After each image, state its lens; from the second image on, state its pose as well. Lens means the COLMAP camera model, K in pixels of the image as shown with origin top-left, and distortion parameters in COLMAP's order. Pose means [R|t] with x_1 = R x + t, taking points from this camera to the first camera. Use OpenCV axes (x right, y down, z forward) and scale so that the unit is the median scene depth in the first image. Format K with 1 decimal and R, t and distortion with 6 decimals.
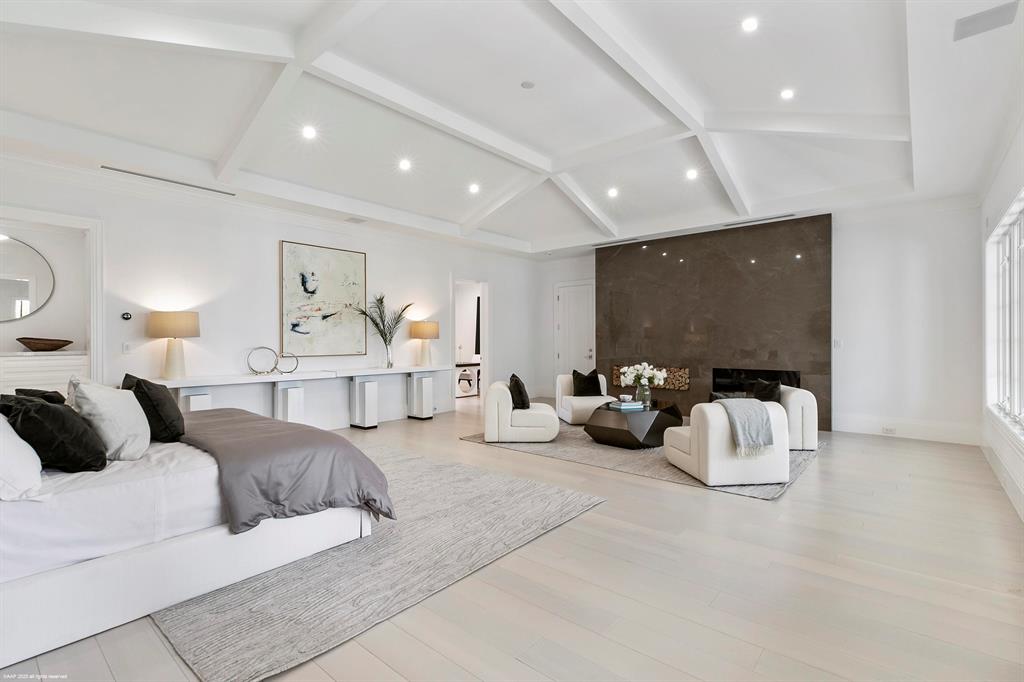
lens RADIAL K [[472.1, 0, 515.5], [0, 472.1, 339.3], [0, 0, 1]] dist [-0.001385, 0.000020]
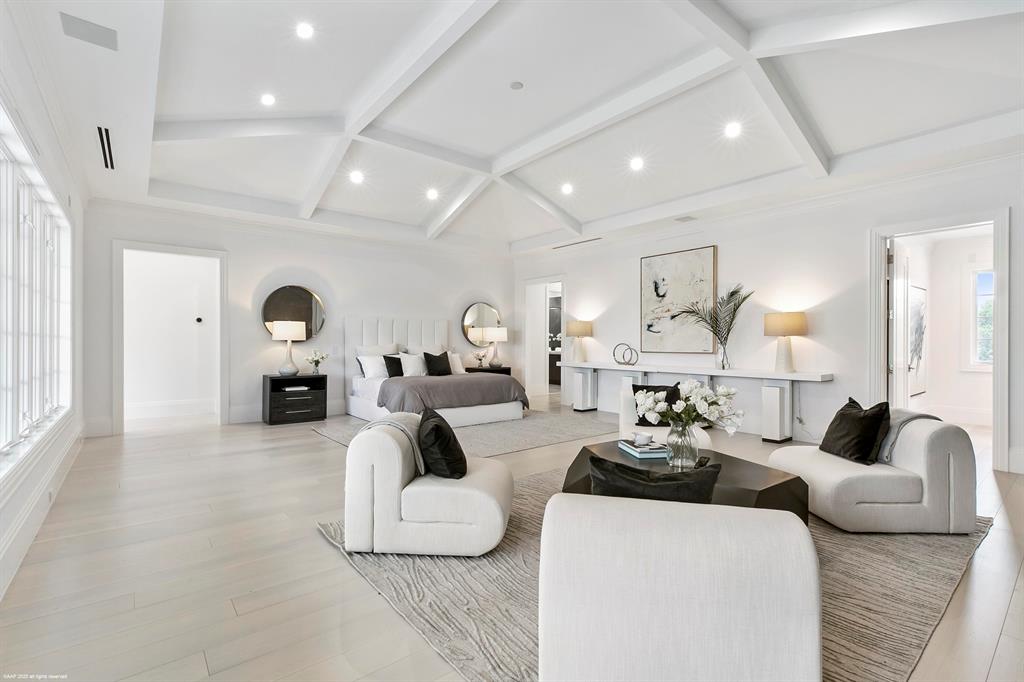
lens RADIAL K [[472.1, 0, 509.2], [0, 472.1, 342.0], [0, 0, 1]] dist [-0.001385, 0.000020]
pose [[-0.191456, 0.003693, -0.981494, 0.762548], [0.002310, 0.999992, 0.003312, 0.006078], [0.981499, -0.001633, -0.191463, 0.872415]]
